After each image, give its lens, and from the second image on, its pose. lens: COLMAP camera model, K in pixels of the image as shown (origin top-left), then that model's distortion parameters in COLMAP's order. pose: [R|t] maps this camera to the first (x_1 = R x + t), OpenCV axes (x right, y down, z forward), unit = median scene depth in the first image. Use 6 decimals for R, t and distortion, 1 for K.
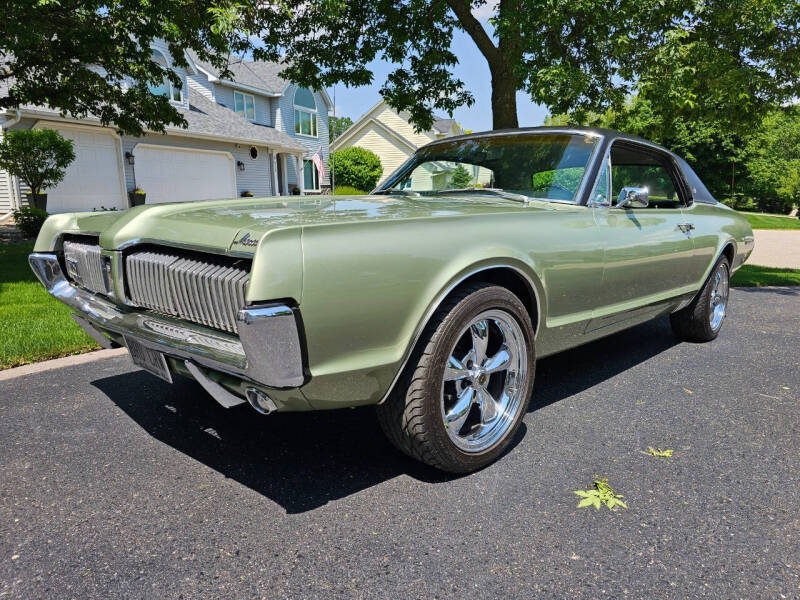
lens RADIAL K [[547.5, 0, 405.4], [0, 547.5, 305.3], [0, 0, 1]] dist [0.047380, -0.052321]
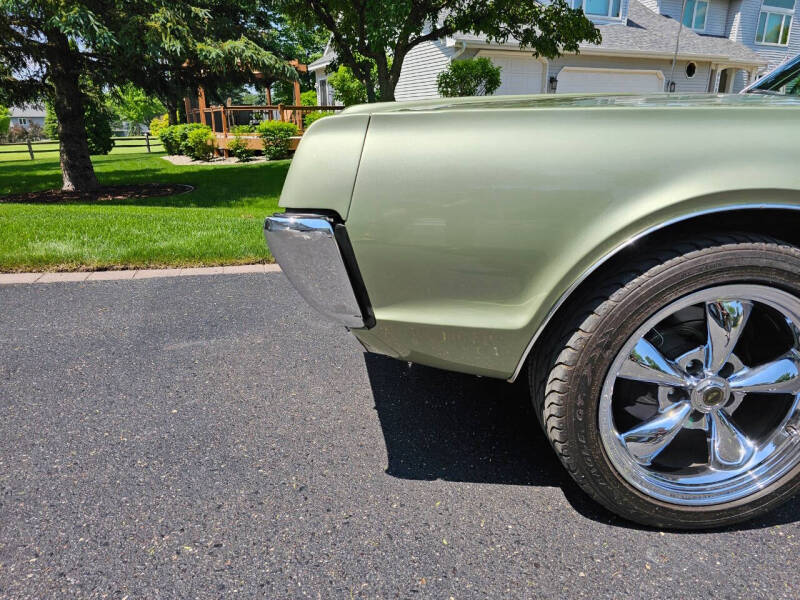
lens RADIAL K [[551.4, 0, 399.4], [0, 551.4, 305.0], [0, 0, 1]] dist [0.016474, -0.018866]
pose [[0.738206, 0.211856, -0.640445, 0.047157], [-0.133312, 0.976497, 0.169359, -0.003475], [0.661272, -0.039643, 0.749098, 0.061205]]
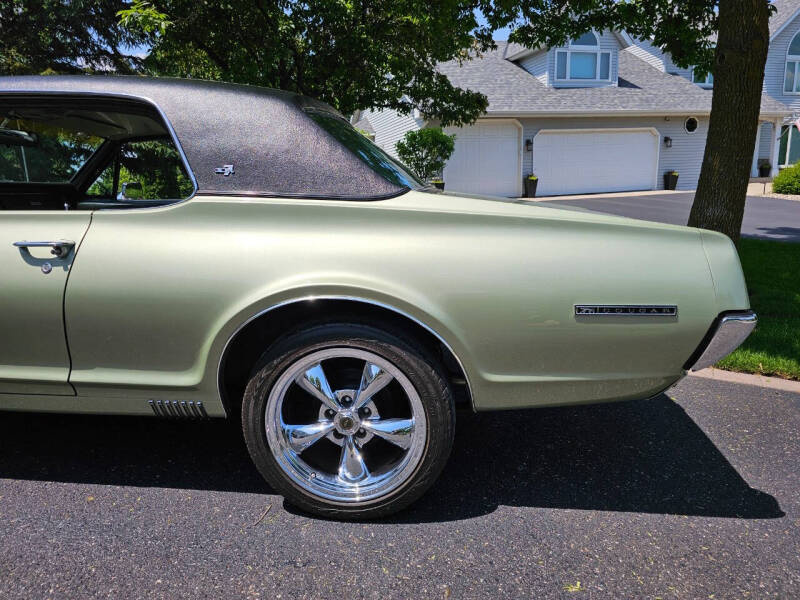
lens RADIAL K [[551.4, 0, 401.0], [0, 551.4, 301.0], [0, 0, 1]] dist [0.016474, -0.018866]
pose [[0.599093, 0.145894, -0.787275, 0.356895], [-0.126677, 0.988146, 0.086721, -0.055914], [0.790595, 0.047775, 0.610473, 0.296216]]
